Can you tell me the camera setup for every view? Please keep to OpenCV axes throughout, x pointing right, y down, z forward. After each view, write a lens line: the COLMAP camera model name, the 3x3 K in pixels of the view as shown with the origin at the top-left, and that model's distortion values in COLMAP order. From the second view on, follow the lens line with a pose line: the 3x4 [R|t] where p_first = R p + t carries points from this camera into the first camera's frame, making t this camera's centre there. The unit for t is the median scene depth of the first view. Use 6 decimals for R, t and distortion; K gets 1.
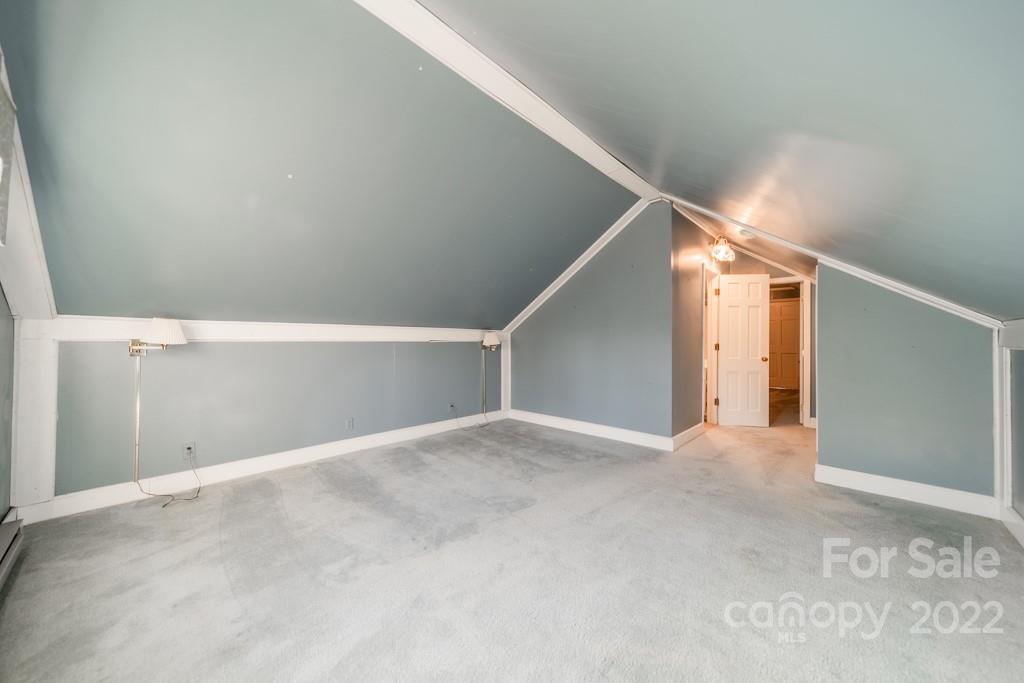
lens RADIAL K [[362.3, 0, 513.4], [0, 362.3, 340.1], [0, 0, 1]] dist [-0.015241, 0.002939]
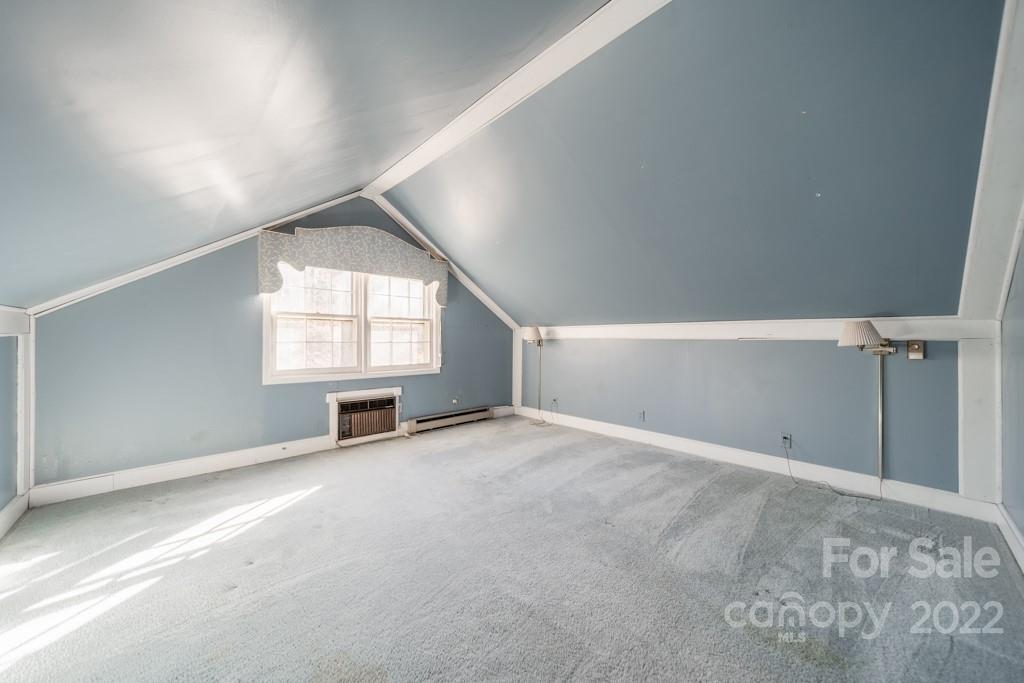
lens RADIAL K [[362.3, 0, 513.7], [0, 362.3, 338.4], [0, 0, 1]] dist [-0.015241, 0.002939]
pose [[-0.080517, -0.003304, -0.996748, 0.646358], [0.003739, 0.999986, -0.003616, 0.003629], [0.996746, -0.004018, -0.080504, 0.689553]]
